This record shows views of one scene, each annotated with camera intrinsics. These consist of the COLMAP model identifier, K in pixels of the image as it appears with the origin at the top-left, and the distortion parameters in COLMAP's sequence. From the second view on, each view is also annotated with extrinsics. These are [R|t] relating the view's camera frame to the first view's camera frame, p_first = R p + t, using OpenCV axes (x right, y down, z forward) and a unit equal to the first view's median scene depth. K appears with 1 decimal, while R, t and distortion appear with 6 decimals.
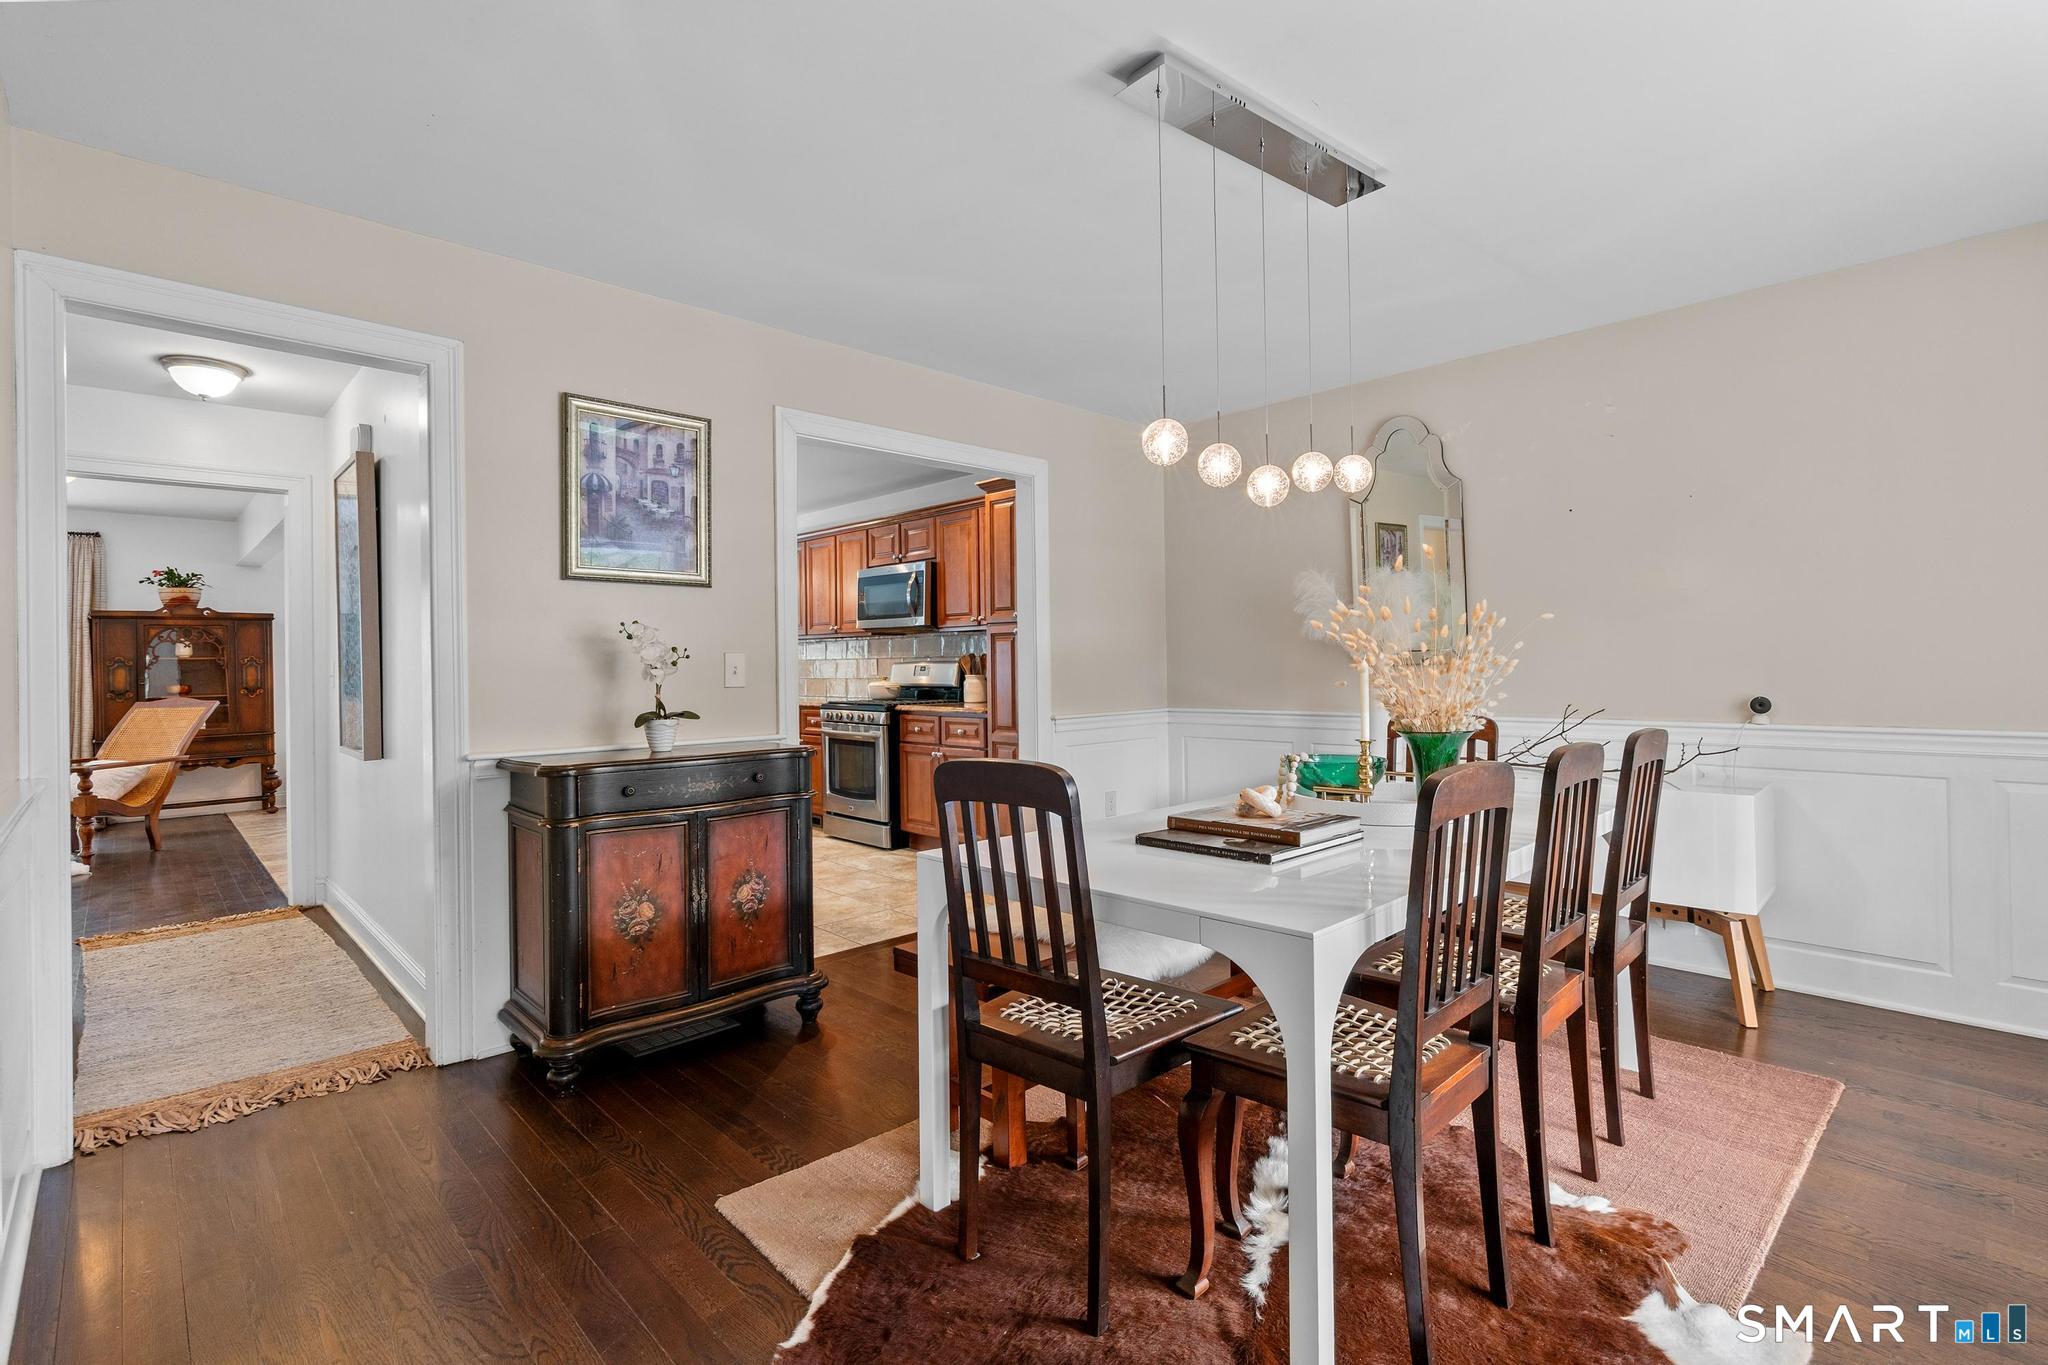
lens RADIAL K [[941.1, 0, 1024.0], [0, 941.1, 682.5], [0, 0, 1]] dist [-0.000613, -0.000165]
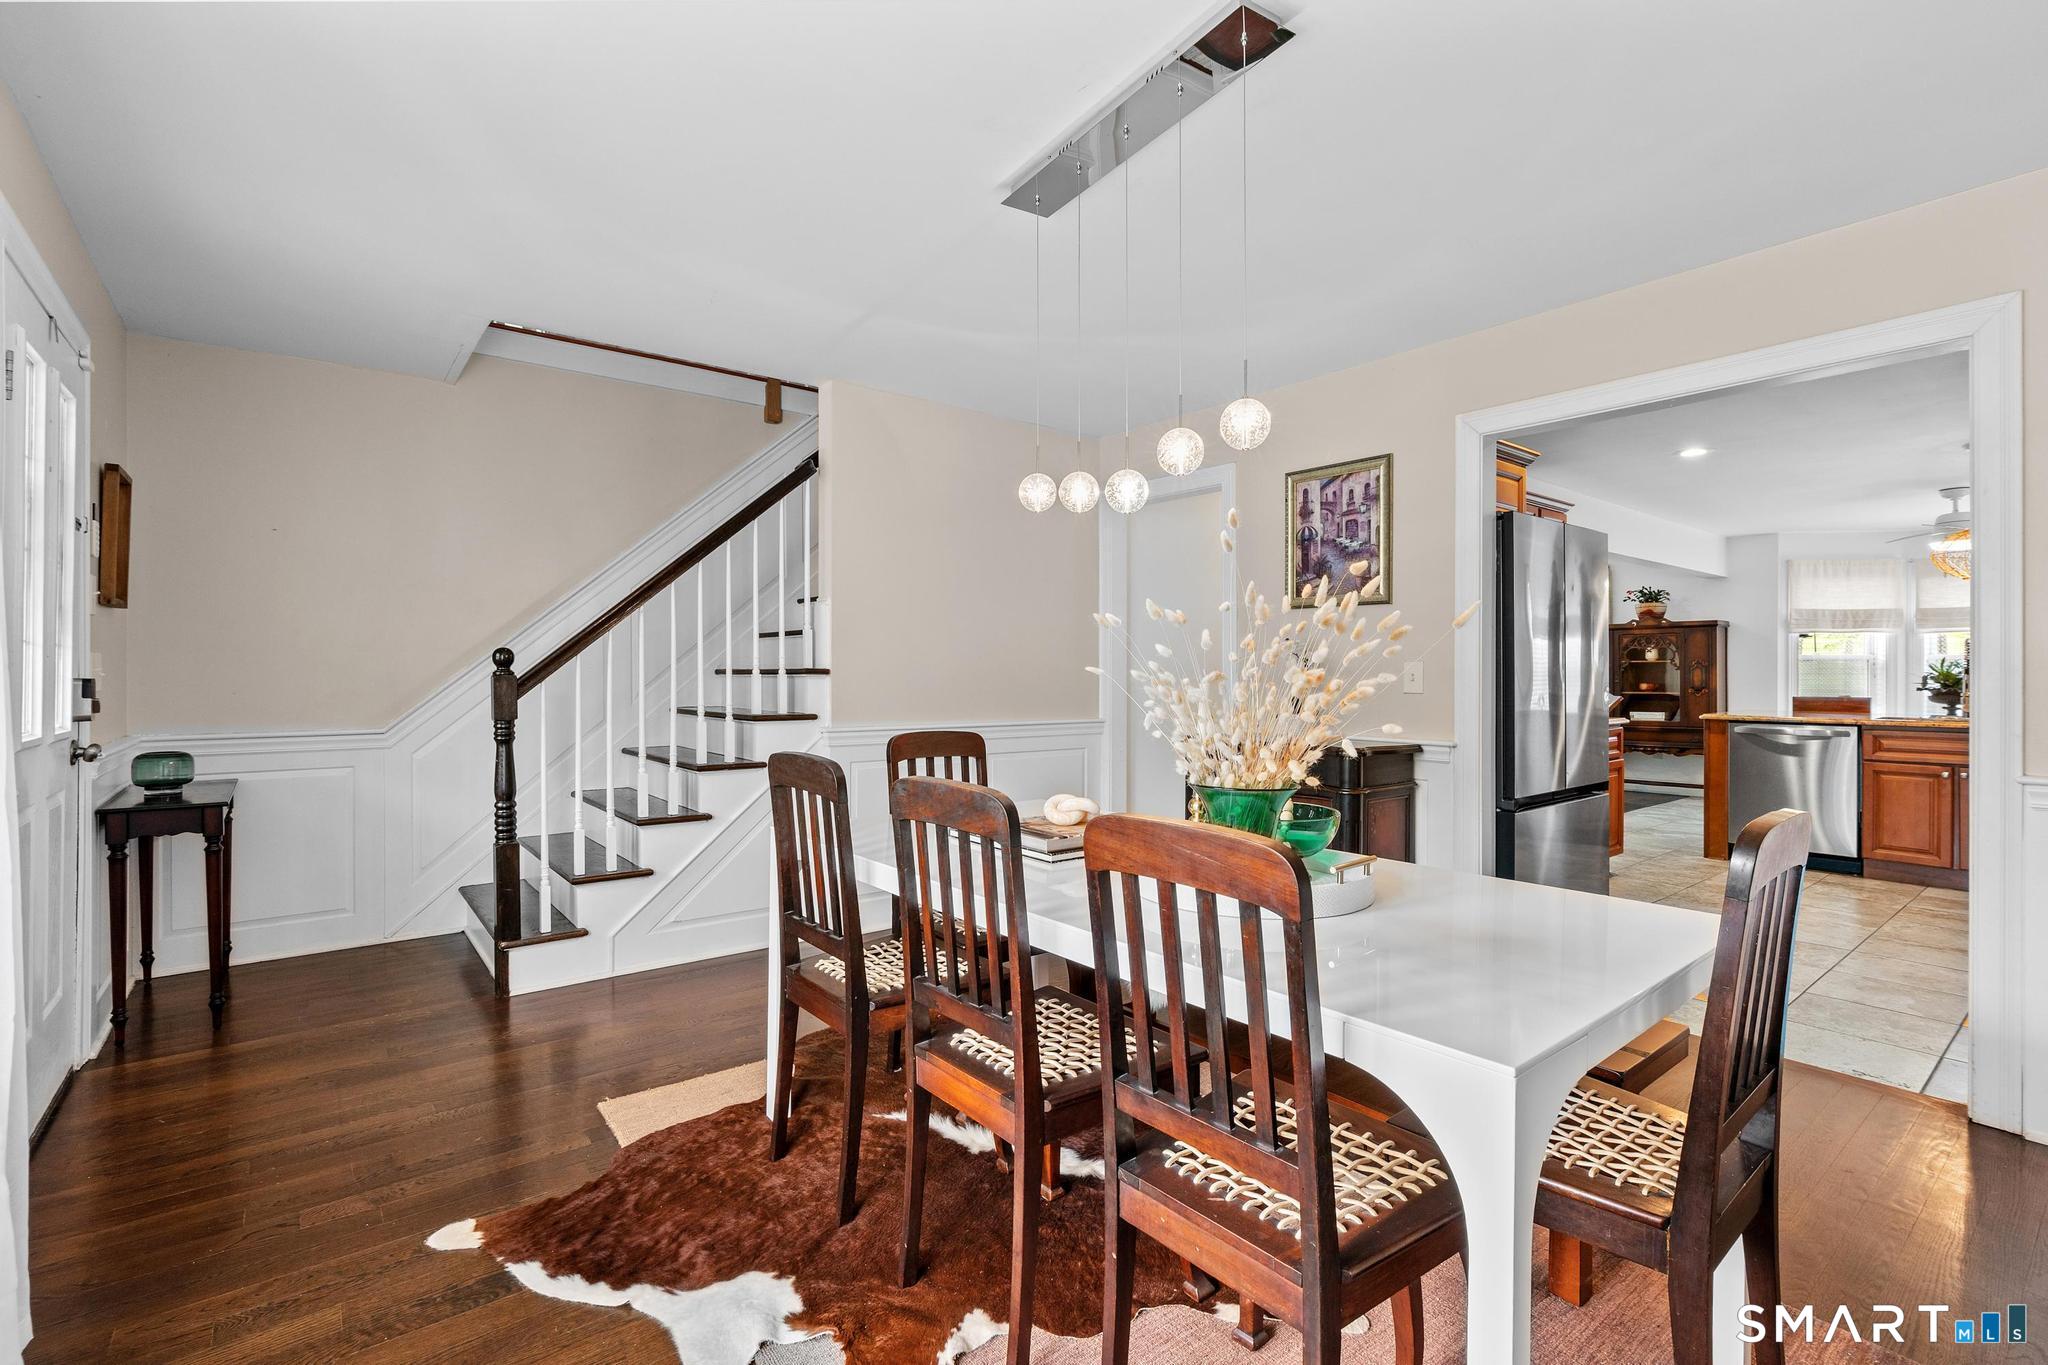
lens RADIAL K [[934.4, 0, 1024.0], [0, 934.4, 682.5], [0, 0, 1]] dist [-0.000278, -0.000377]
pose [[-0.078280, 0.021927, -0.996690, 0.830561], [-0.019545, 0.999532, 0.023524, -0.024954], [0.996740, 0.021322, -0.077815, 0.666735]]
